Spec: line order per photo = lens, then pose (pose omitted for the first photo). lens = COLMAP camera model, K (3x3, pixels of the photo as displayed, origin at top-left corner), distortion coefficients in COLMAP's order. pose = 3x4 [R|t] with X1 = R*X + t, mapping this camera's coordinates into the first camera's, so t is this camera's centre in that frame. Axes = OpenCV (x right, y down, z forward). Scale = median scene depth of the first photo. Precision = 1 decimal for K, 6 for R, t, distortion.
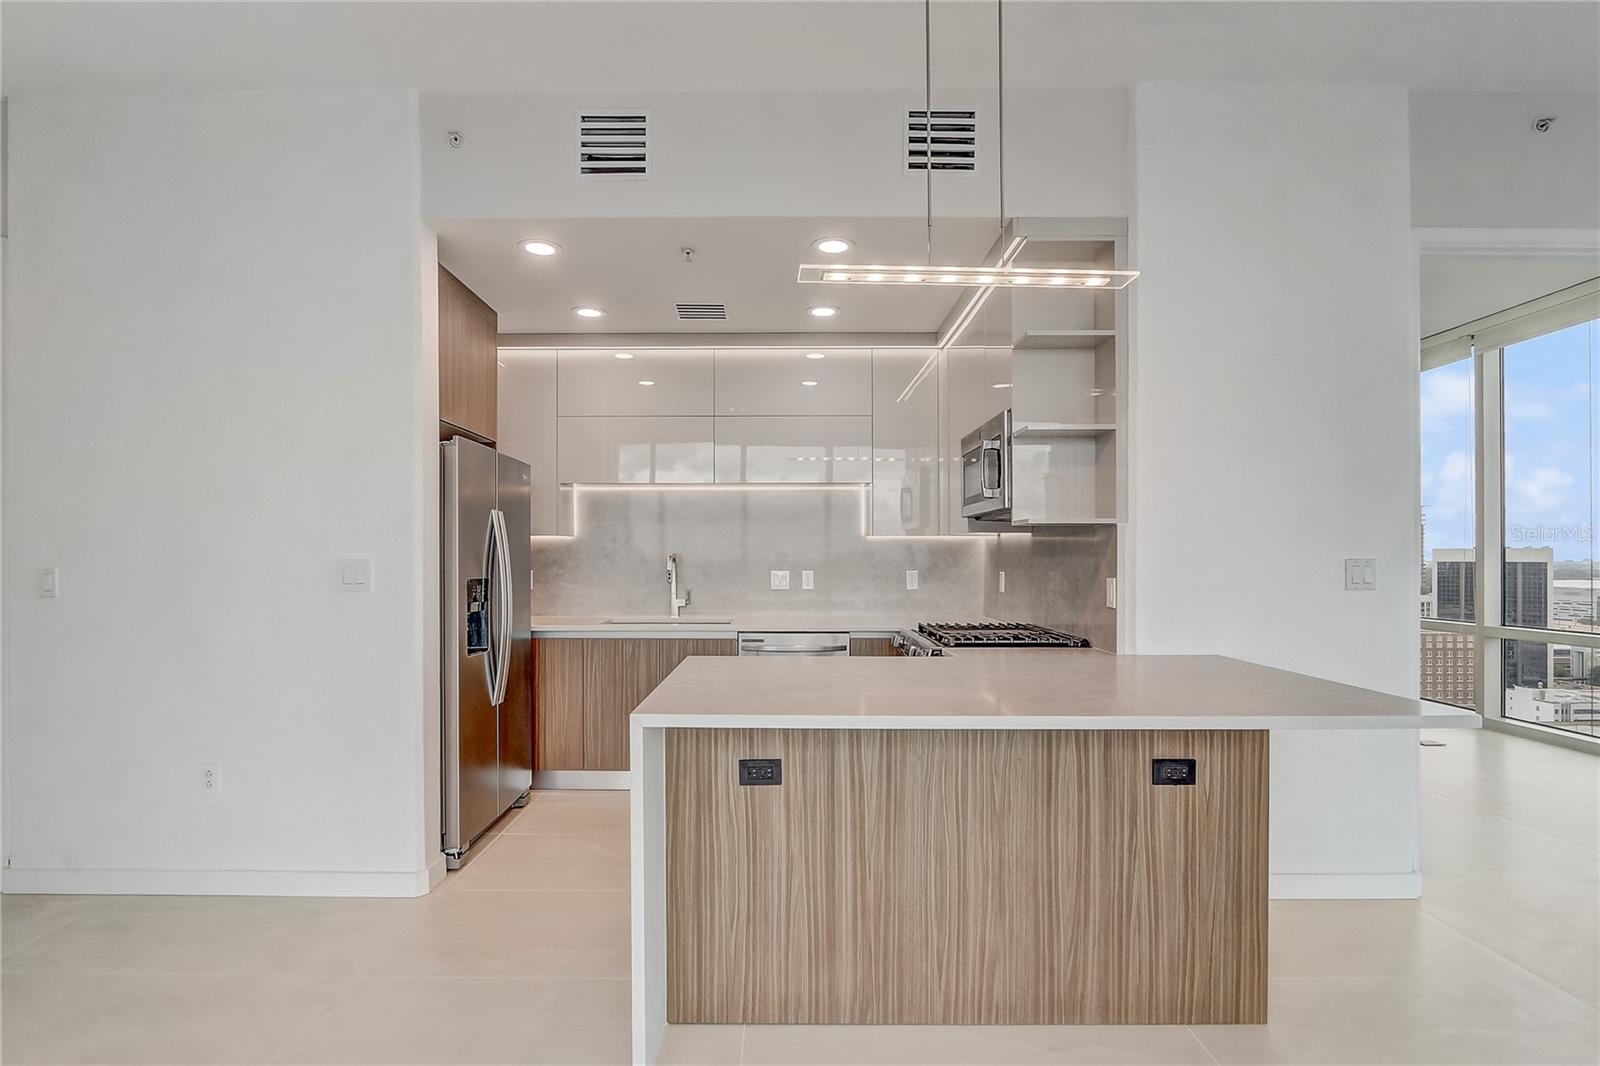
lens RADIAL K [[751.8, 0, 790.4], [0, 751.8, 548.8], [0, 0, 1]] dist [-0.011575, -0.000084]
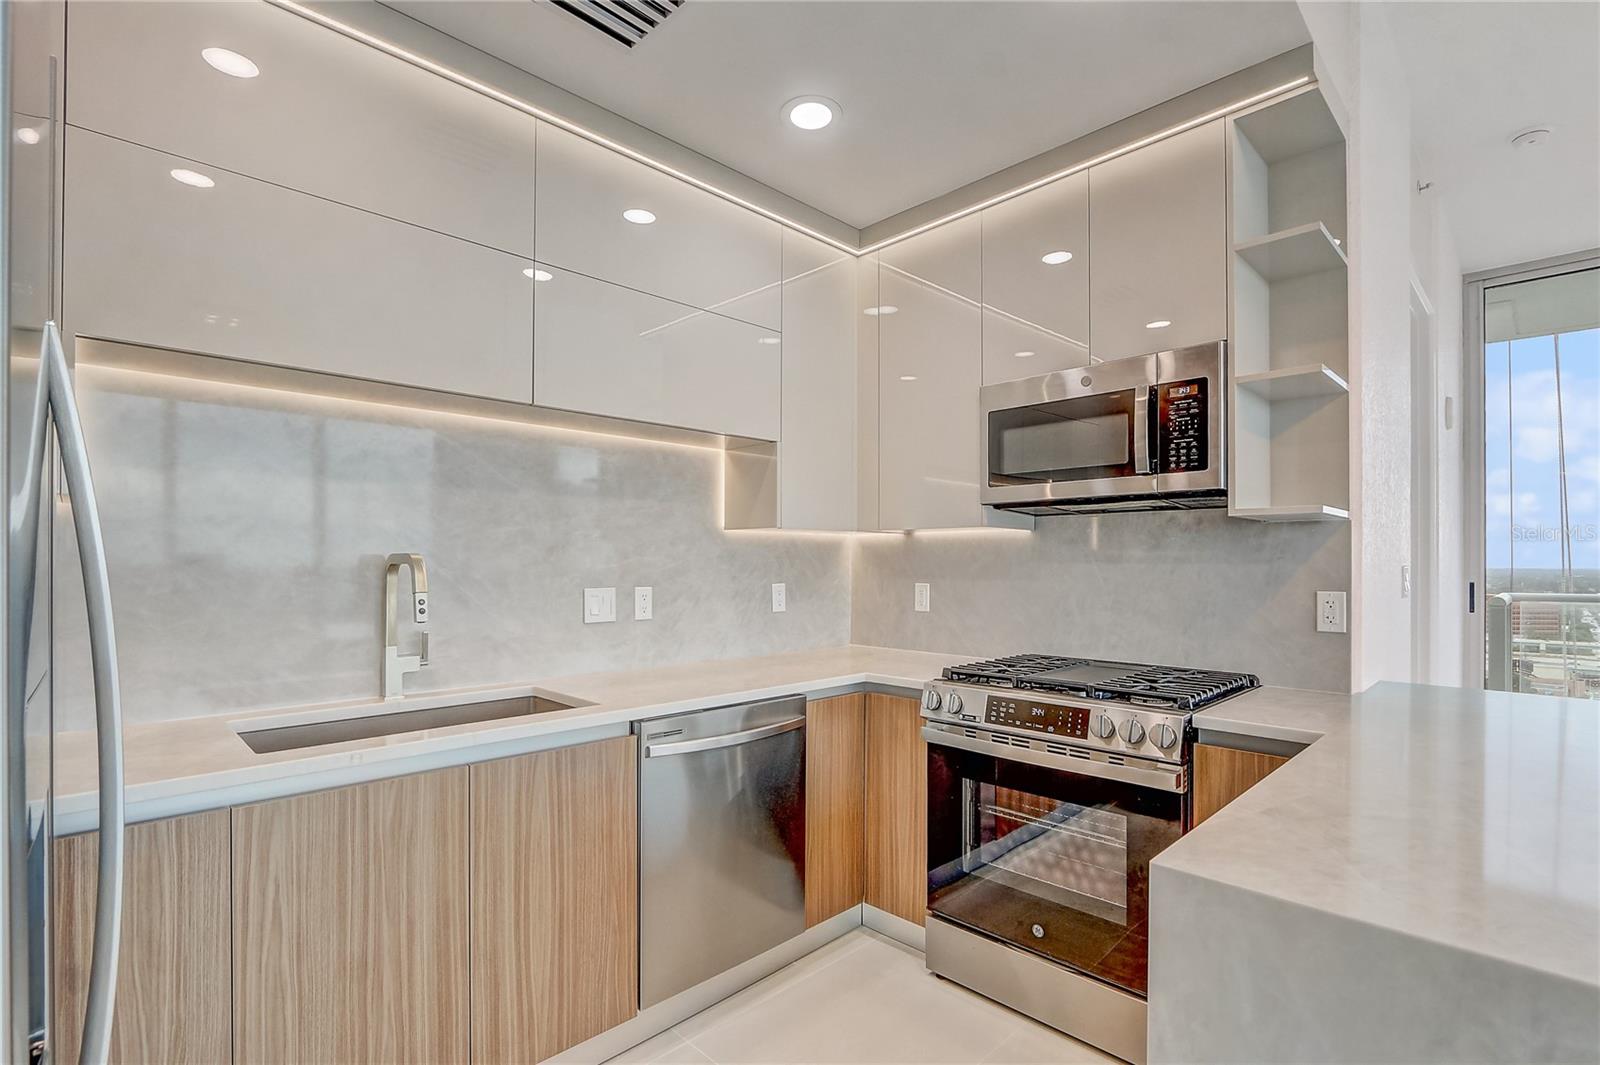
lens RADIAL K [[751.8, 0, 792.5], [0, 751.8, 547.1], [0, 0, 1]] dist [-0.011575, -0.000084]
pose [[0.718173, 0.015166, 0.695699, -0.481788], [-0.007395, 0.999872, -0.014162, 0.010626], [-0.695825, 0.005026, 0.718194, 0.856870]]
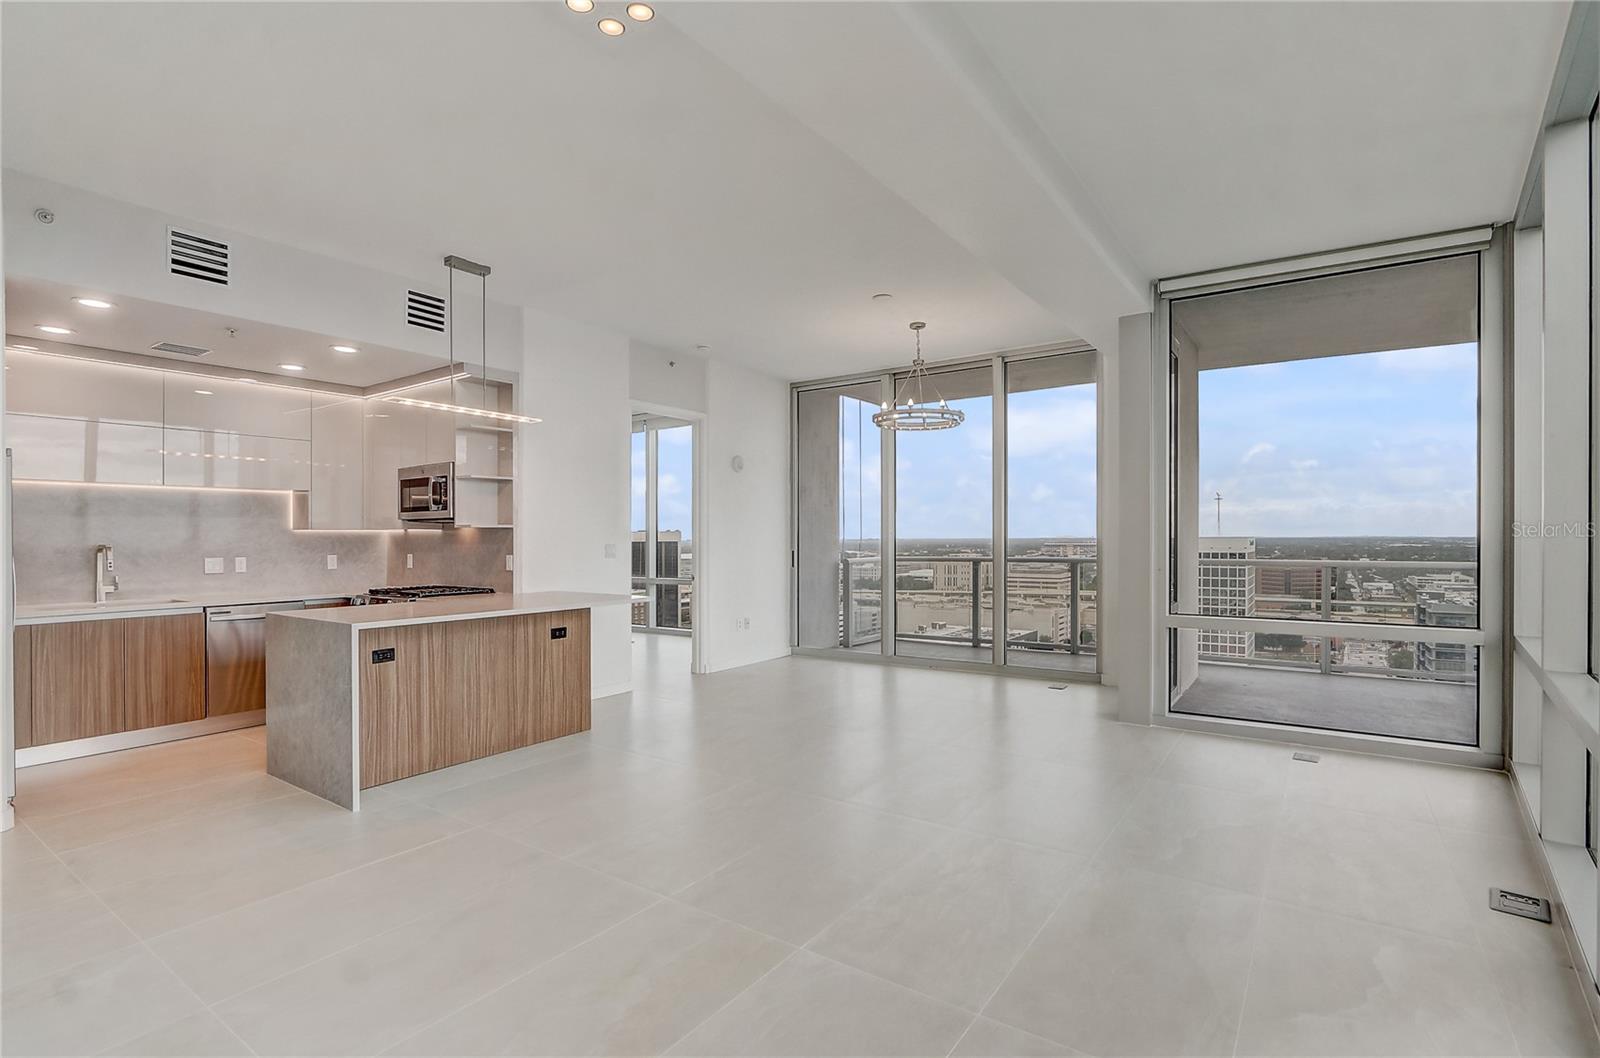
lens RADIAL K [[751.8, 0, 802.7], [0, 751.8, 530.4], [0, 0, 1]] dist [-0.011575, -0.000084]
pose [[0.574214, 0.003331, 0.818699, -0.749516], [-0.002280, 0.999994, -0.002469, -0.023320], [-0.818702, -0.000449, 0.574218, -0.763809]]
